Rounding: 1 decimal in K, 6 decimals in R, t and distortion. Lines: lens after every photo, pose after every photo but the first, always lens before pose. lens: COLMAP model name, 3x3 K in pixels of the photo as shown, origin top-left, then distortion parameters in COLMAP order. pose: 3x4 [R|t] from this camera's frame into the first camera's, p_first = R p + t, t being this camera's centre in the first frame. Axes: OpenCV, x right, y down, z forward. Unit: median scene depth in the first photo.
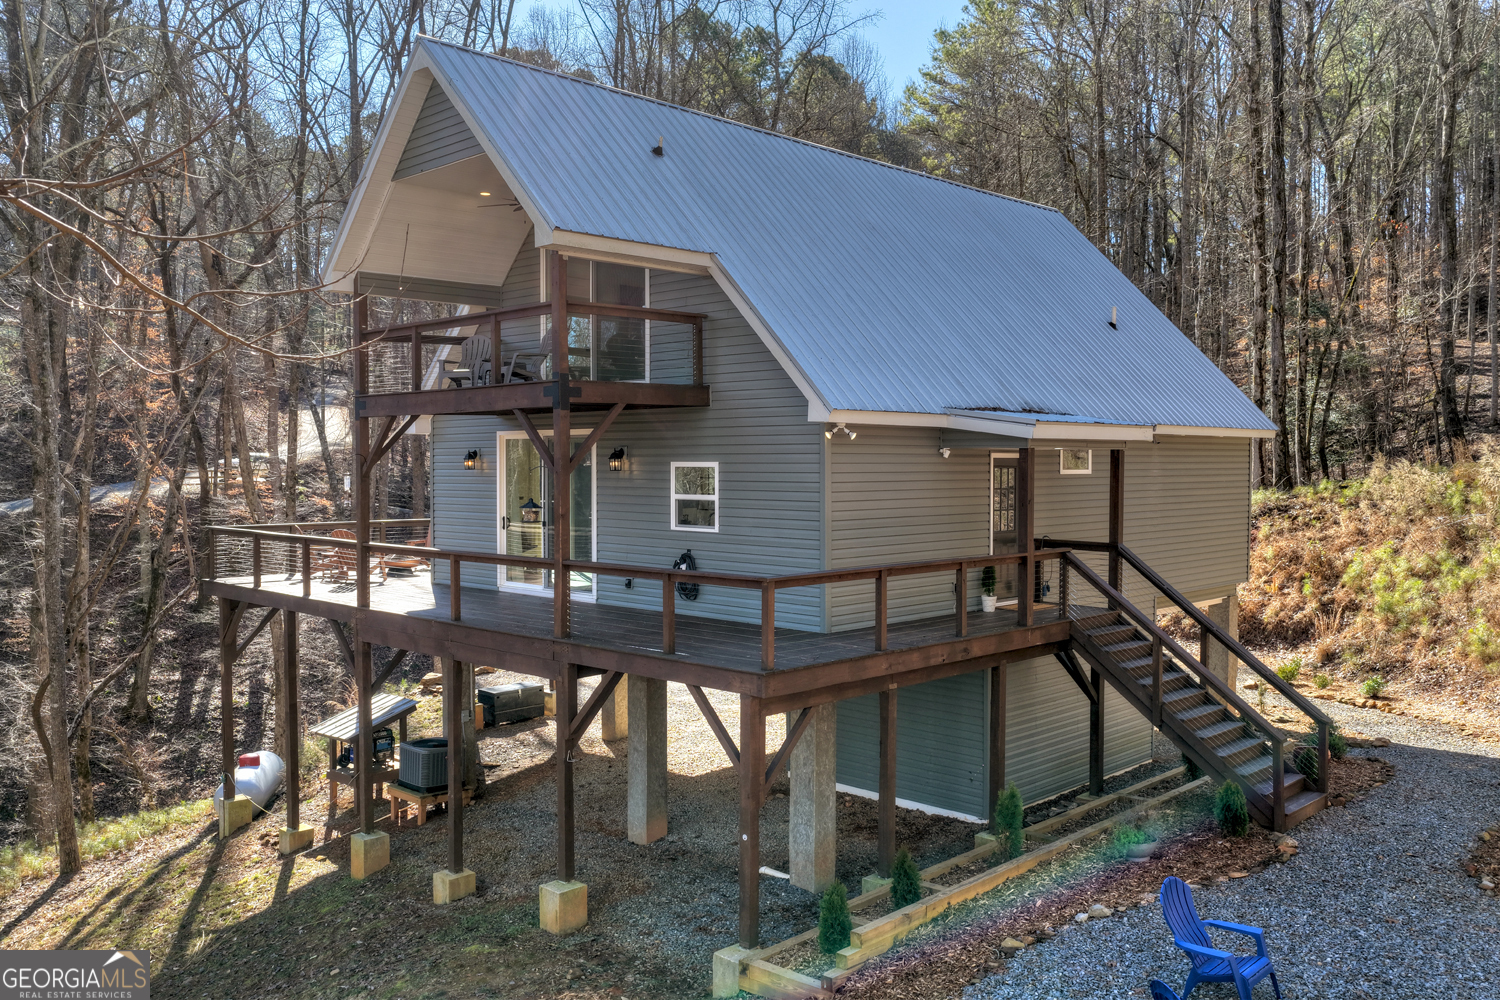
lens RADIAL K [[1230.7, 0, 750.0], [0, 1230.7, 500.0], [0, 0, 1]] dist [0.106997, 0.002151]
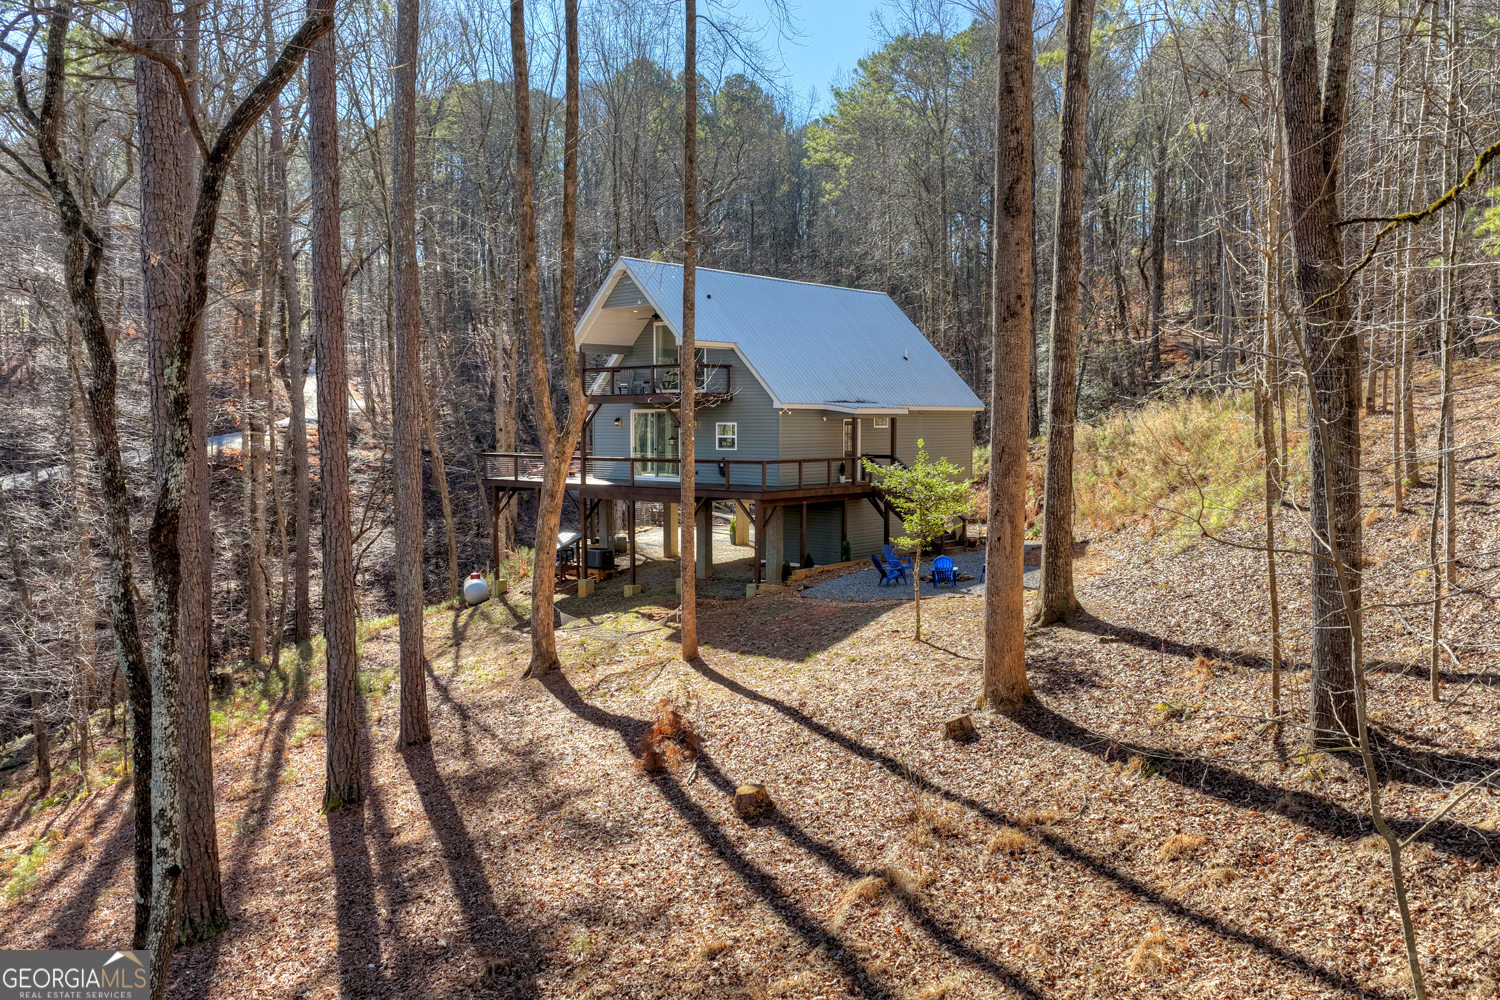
lens RADIAL K [[1240.7, 0, 746.8], [0, 1240.7, 516.7], [0, 0, 1]] dist [-0.010273, -0.002053]
pose [[0.997387, -0.006257, 0.071975, -0.188263], [0.002797, 0.998840, 0.048073, 0.039441], [-0.072192, -0.047746, 0.996247, -1.549830]]
